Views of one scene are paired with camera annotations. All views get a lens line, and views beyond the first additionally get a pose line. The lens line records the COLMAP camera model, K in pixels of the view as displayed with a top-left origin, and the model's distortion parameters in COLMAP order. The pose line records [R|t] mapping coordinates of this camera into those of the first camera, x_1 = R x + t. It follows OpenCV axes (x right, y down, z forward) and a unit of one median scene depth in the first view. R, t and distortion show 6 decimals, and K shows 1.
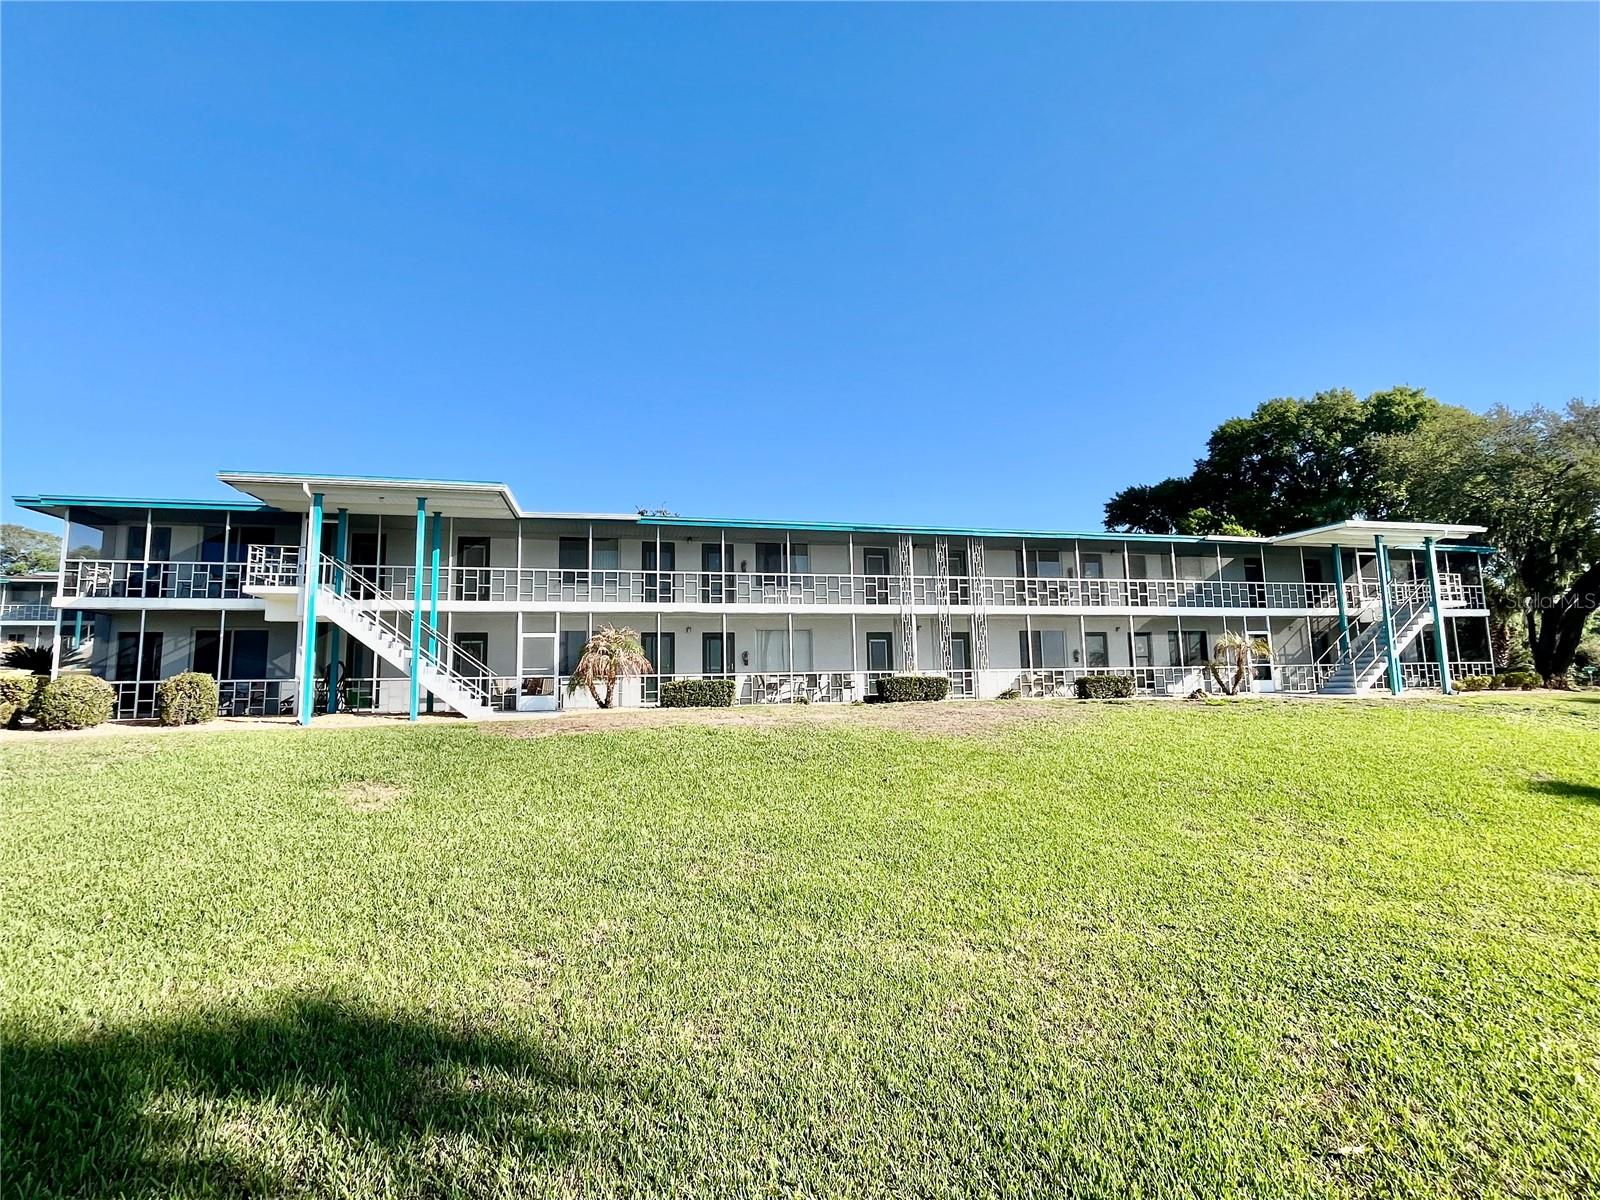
lens RADIAL K [[679.0, 0, 800.0], [0, 679.0, 600.0], [0, 0, 1]] dist [-0.031258, -0.000037]
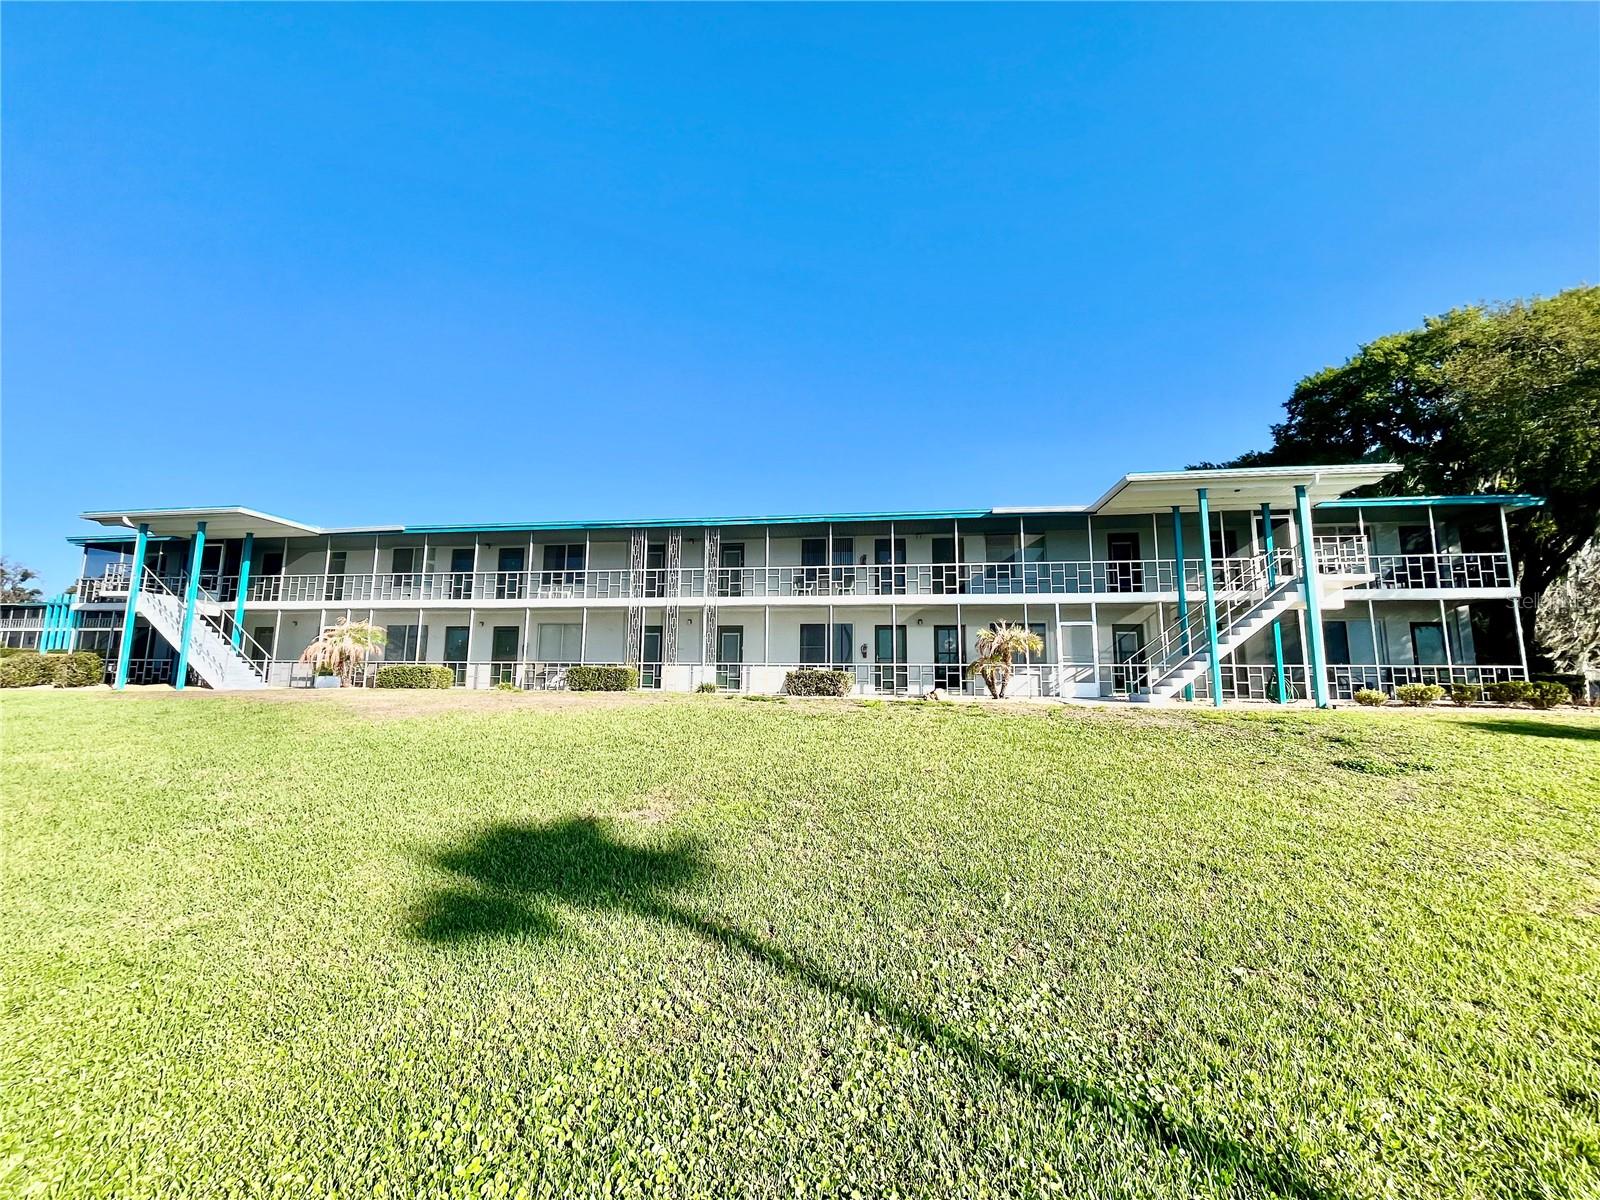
lens RADIAL K [[643.4, 0, 798.1], [0, 643.4, 601.4], [0, 0, 1]] dist [-0.002778, -0.000736]
pose [[0.933540, -0.016628, -0.358089, 0.610728], [0.022014, 0.999697, 0.010970, 0.006154], [0.357798, -0.018124, 0.933623, 0.145525]]
